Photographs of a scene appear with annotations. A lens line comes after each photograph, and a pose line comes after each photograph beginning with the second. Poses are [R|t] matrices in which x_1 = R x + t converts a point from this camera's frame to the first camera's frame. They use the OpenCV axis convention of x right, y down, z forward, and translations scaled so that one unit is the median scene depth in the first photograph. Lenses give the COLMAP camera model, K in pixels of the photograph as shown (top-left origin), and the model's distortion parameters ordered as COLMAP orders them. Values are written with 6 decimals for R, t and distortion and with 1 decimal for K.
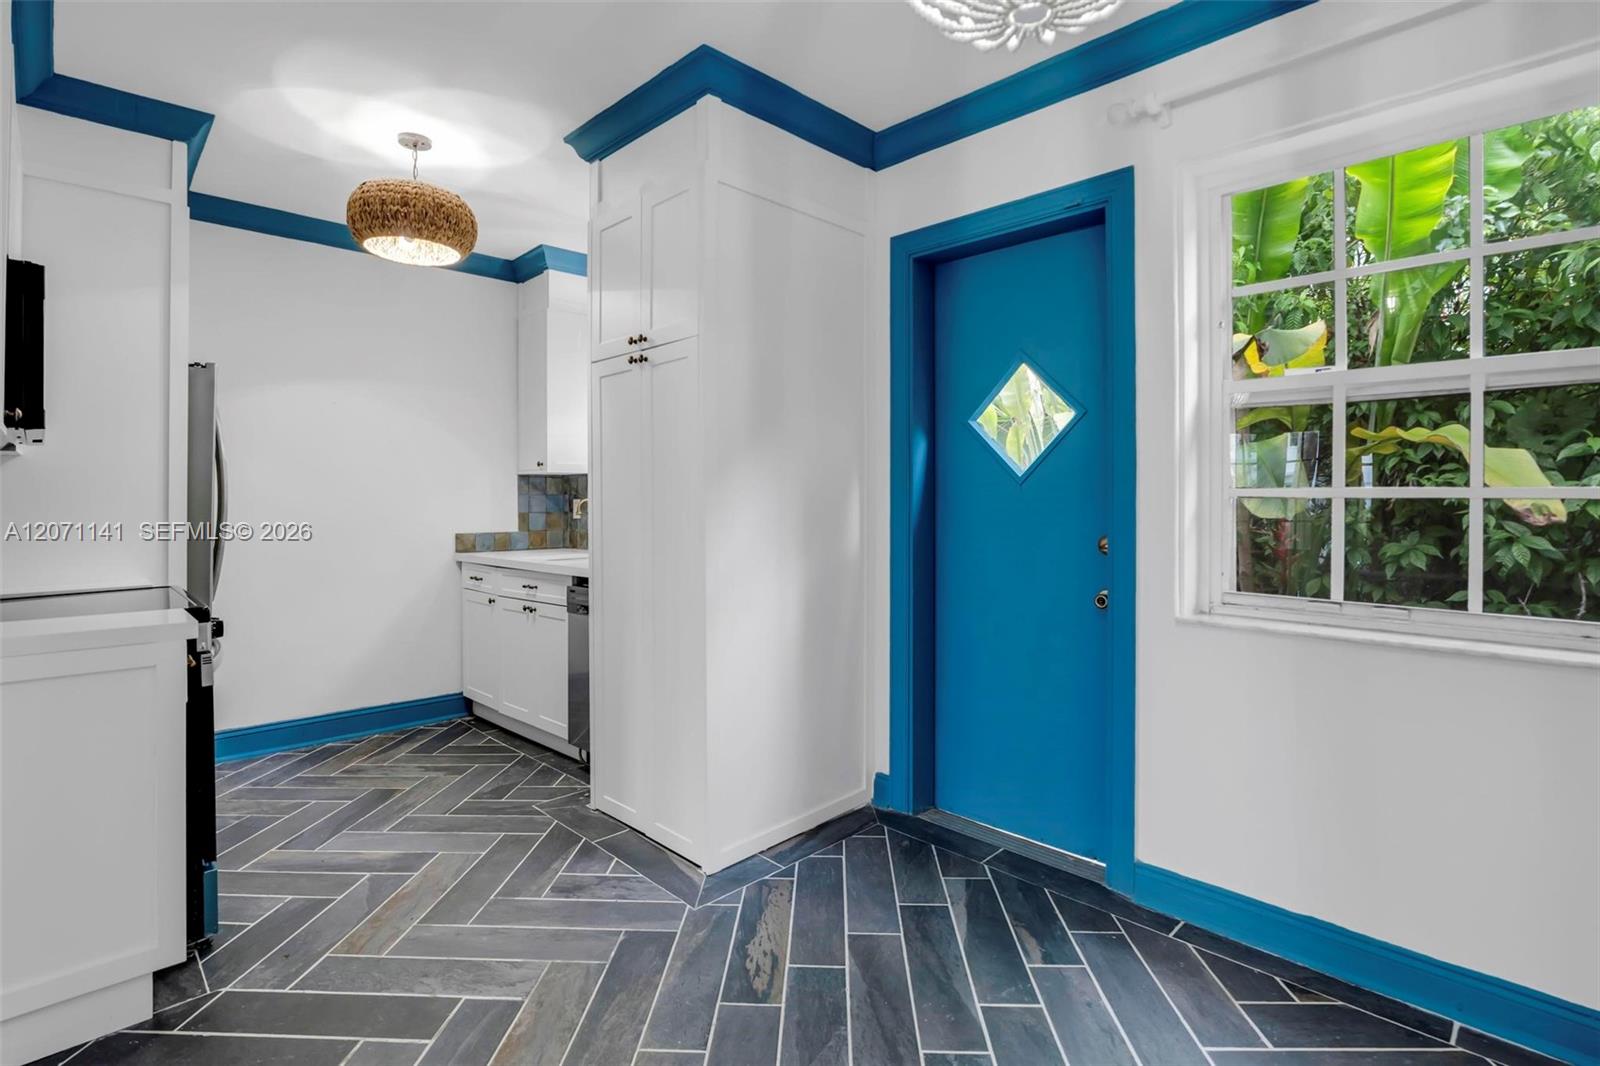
lens RADIAL K [[757.5, 0, 804.7], [0, 757.5, 497.7], [0, 0, 1]] dist [-0.021493, 0.002702]
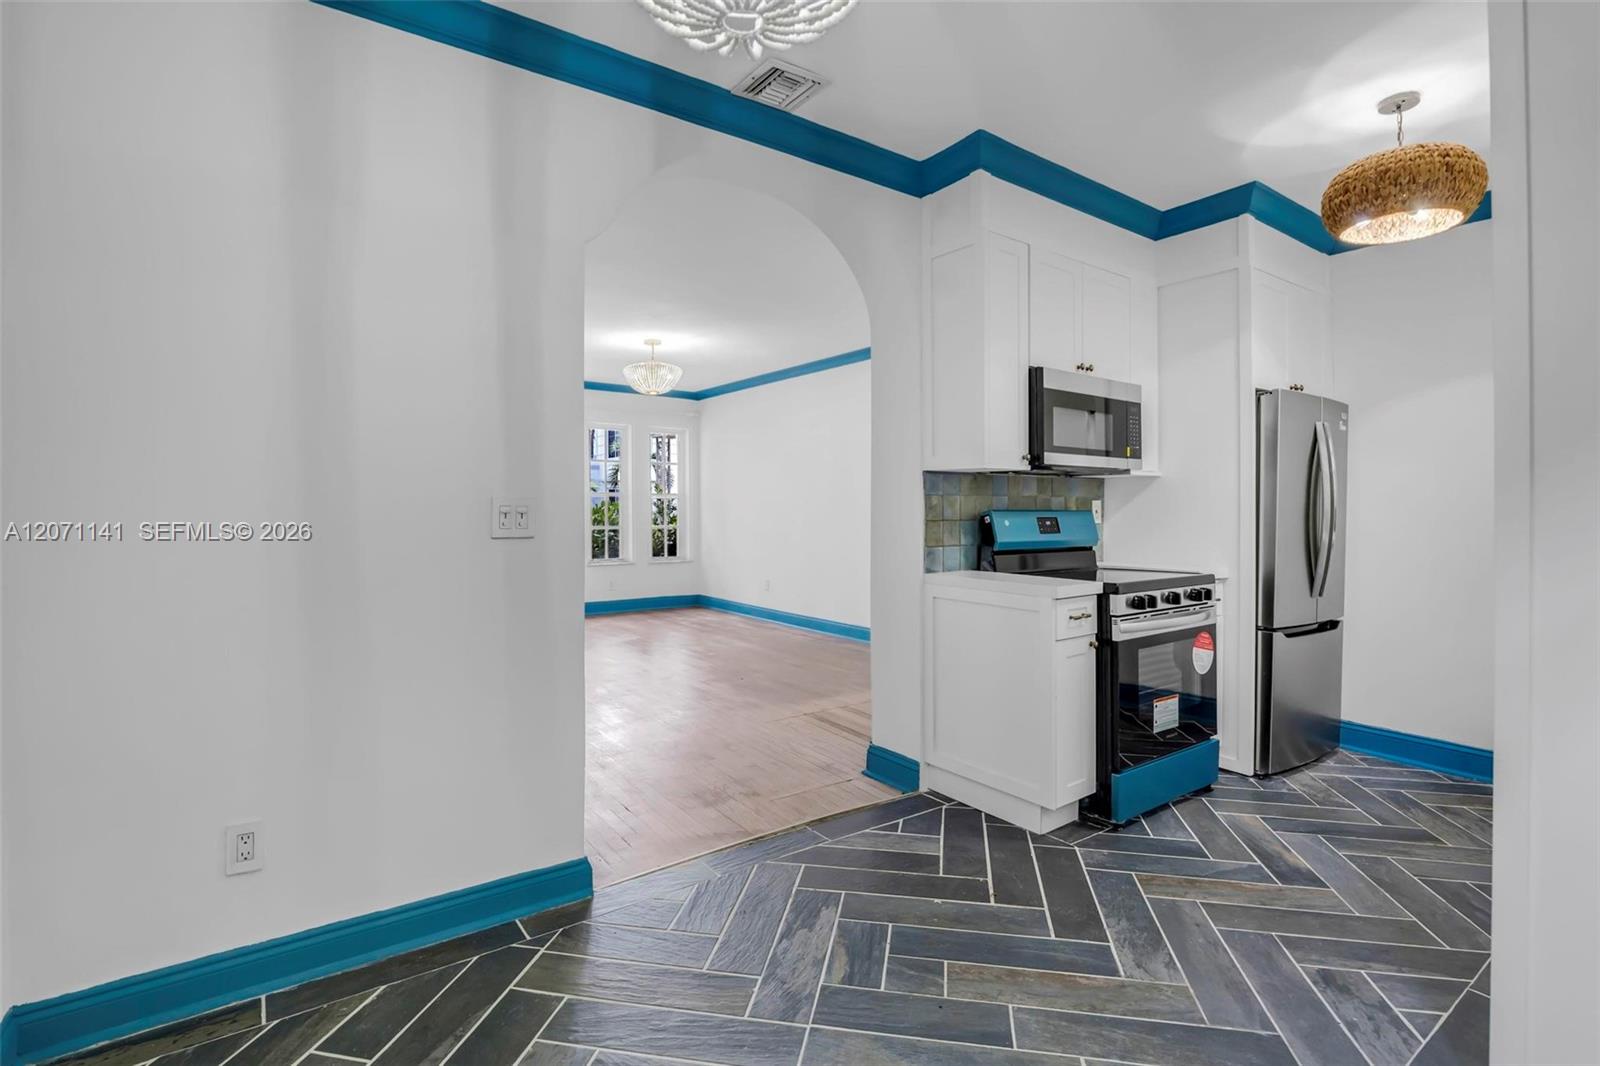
lens RADIAL K [[757.5, 0, 806.5], [0, 757.5, 505.7], [0, 0, 1]] dist [-0.021493, 0.002702]
pose [[-0.153445, 0.000260, -0.988157, 0.478741], [-0.001100, 0.999999, 0.000434, 0.001600], [0.988157, 0.001154, -0.153444, 0.463348]]
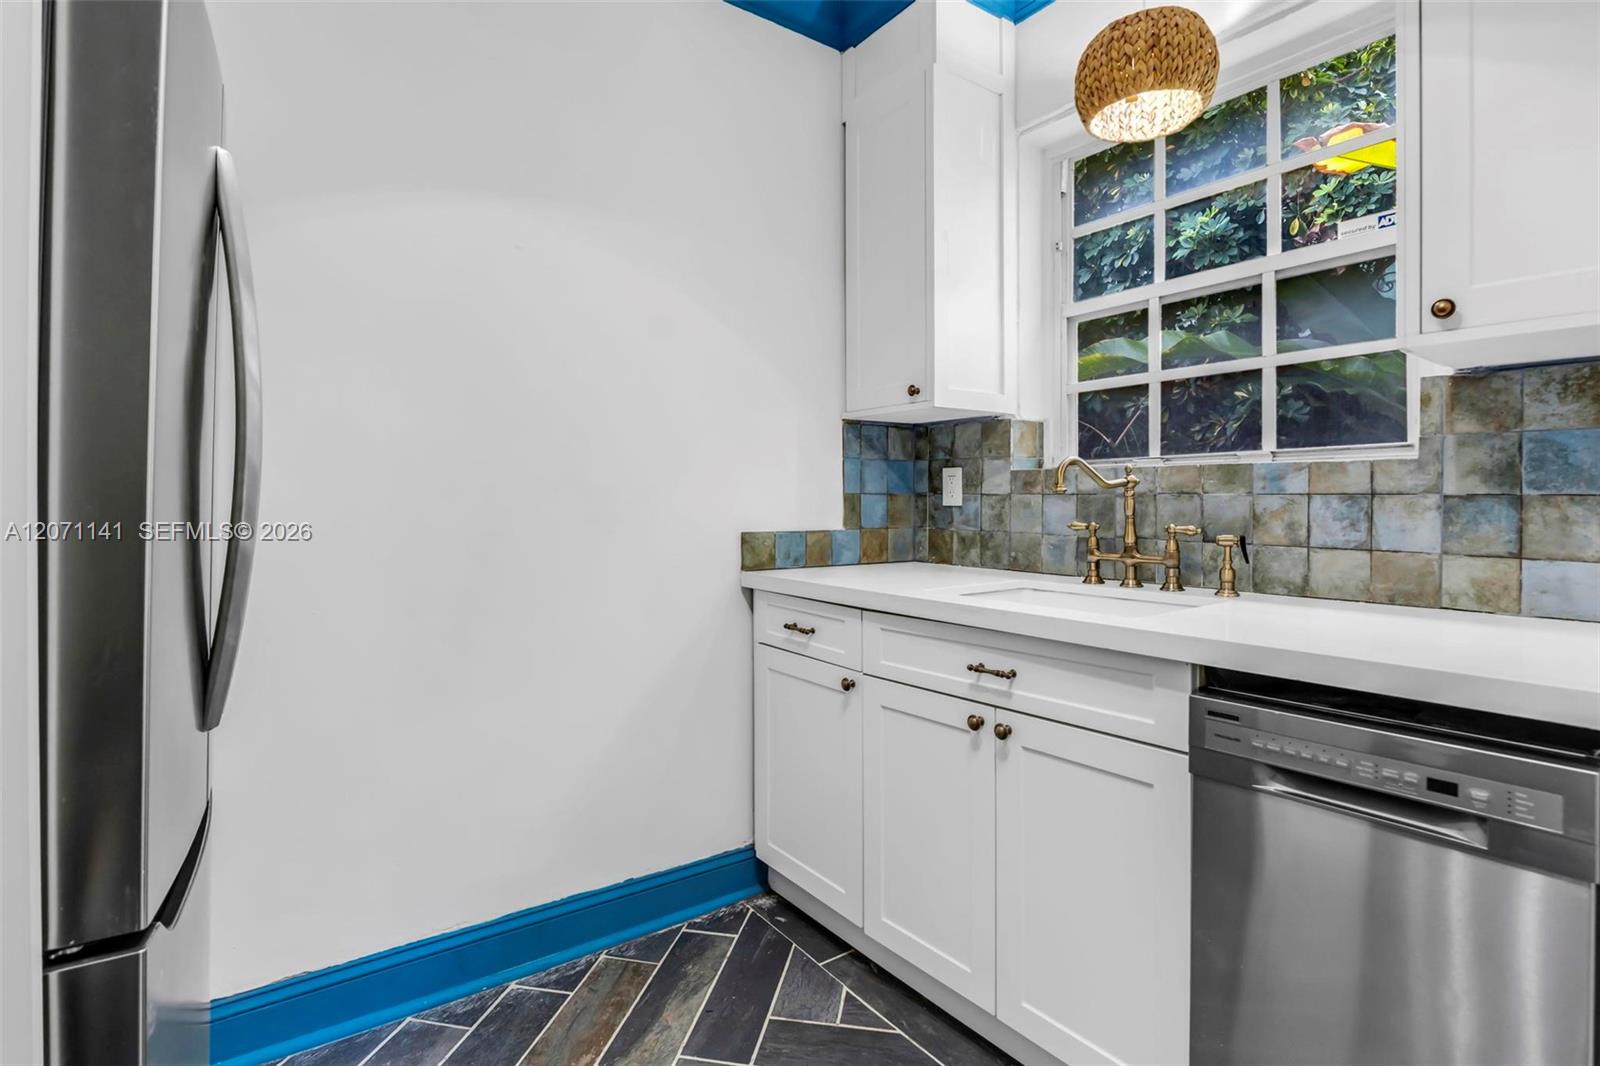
lens RADIAL K [[757.5, 0, 802.9], [0, 757.5, 501.3], [0, 0, 1]] dist [-0.021493, 0.002702]
pose [[0.986668, 0.006216, -0.162626, -0.524228], [-0.005156, 0.999963, 0.006941, 0.035617], [0.162663, -0.006010, 0.986663, 0.784566]]
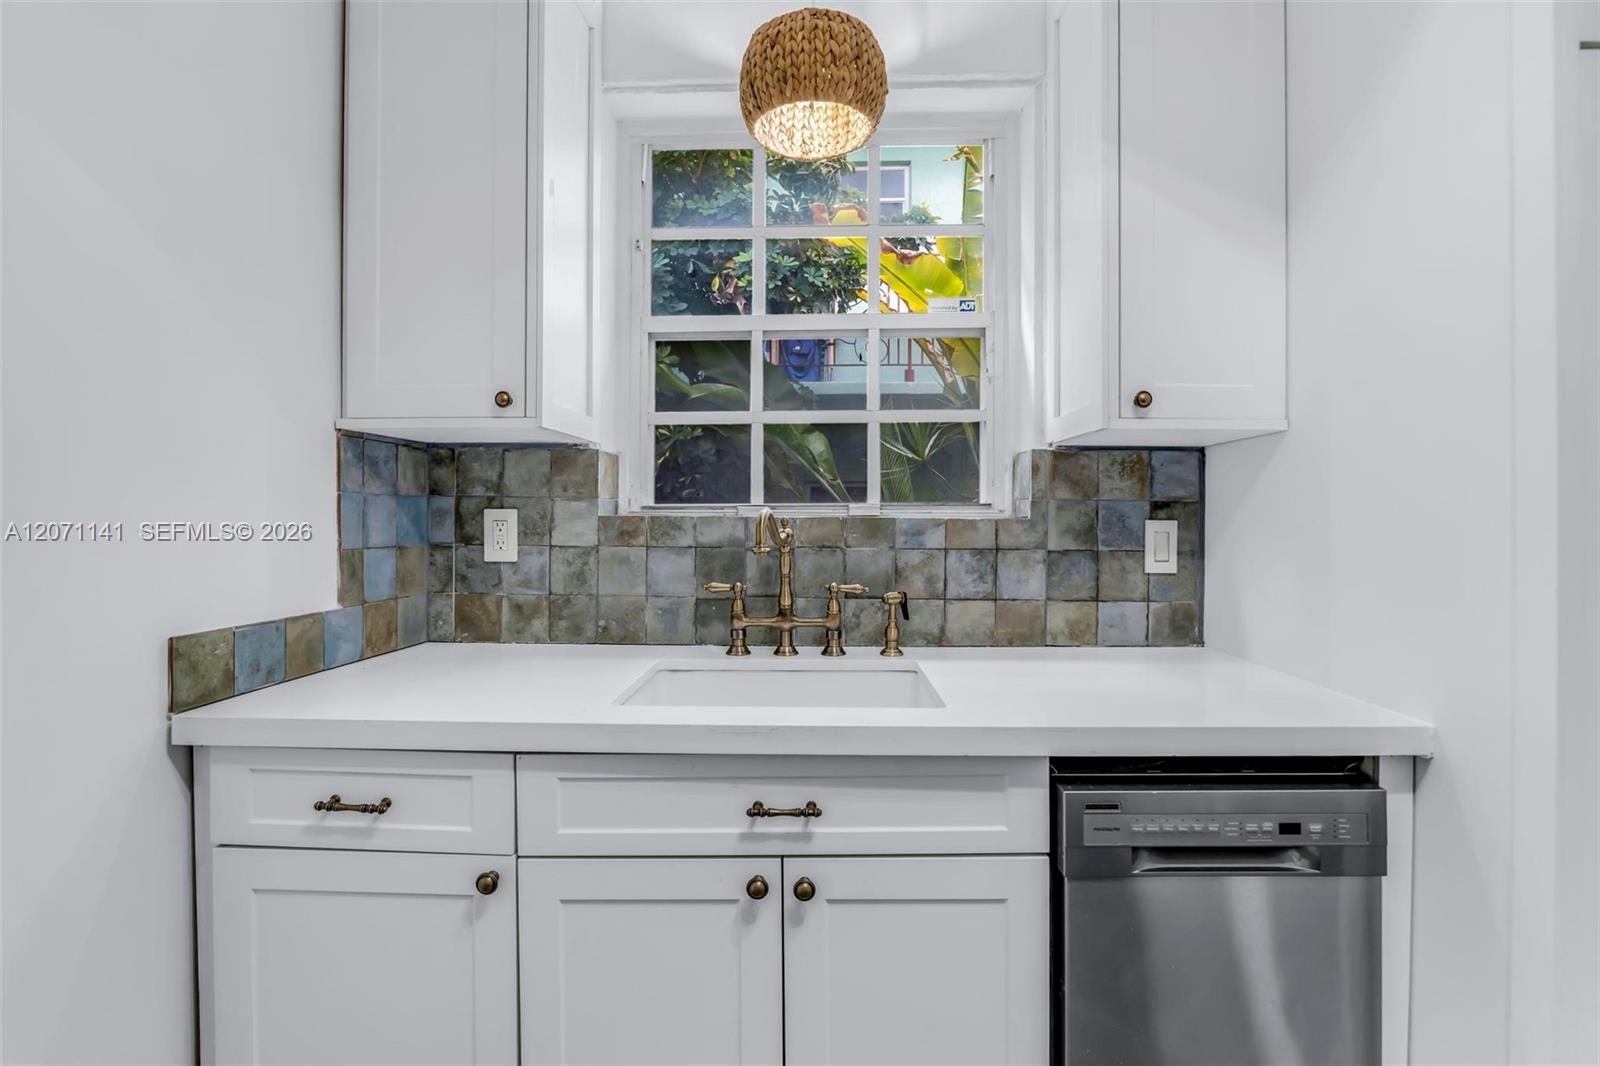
lens RADIAL K [[757.5, 0, 794.7], [0, 757.5, 517.6], [0, 0, 1]] dist [-0.021493, 0.002702]
pose [[0.743106, 0.006112, 0.669146, -0.730178], [-0.006861, 0.999975, -0.001514, 0.009162], [-0.669138, -0.003466, 0.743130, 1.034567]]
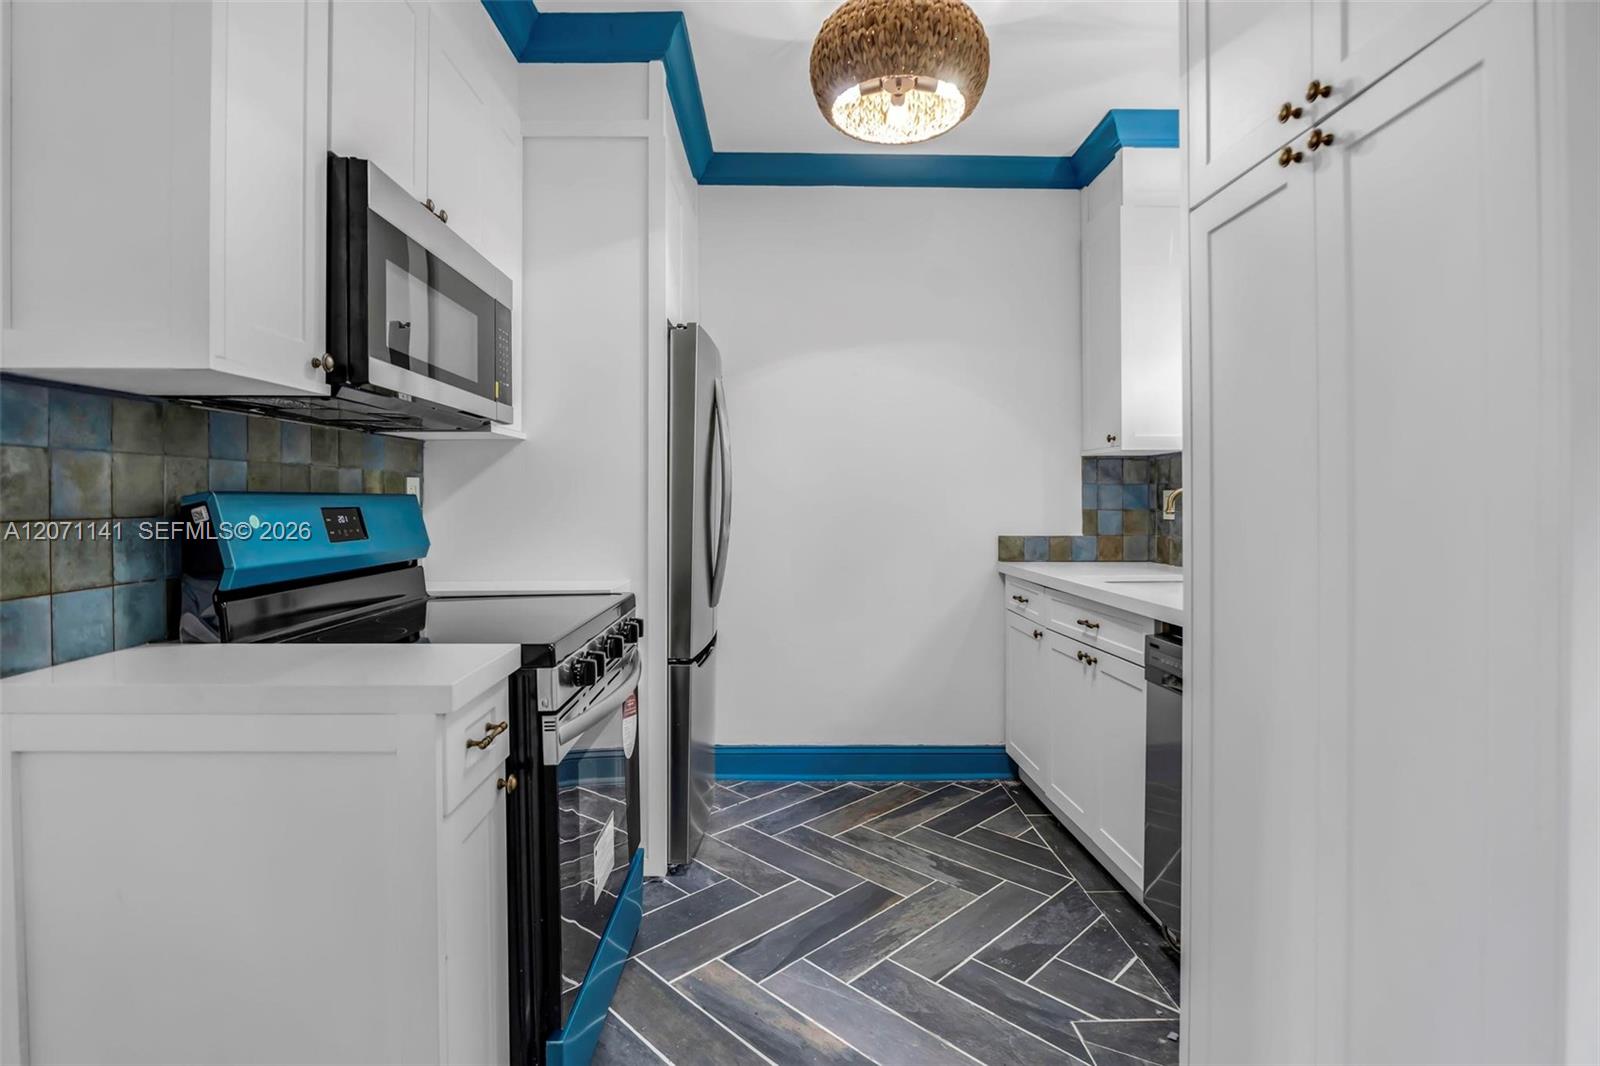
lens RADIAL K [[757.5, 0, 801.7], [0, 757.5, 500.6], [0, 0, 1]] dist [-0.021493, 0.002702]
pose [[0.727926, 0.004710, -0.685639, -0.131779], [-0.000505, 0.999980, 0.006333, 0.011290], [0.685655, -0.004264, 0.727914, 0.478335]]
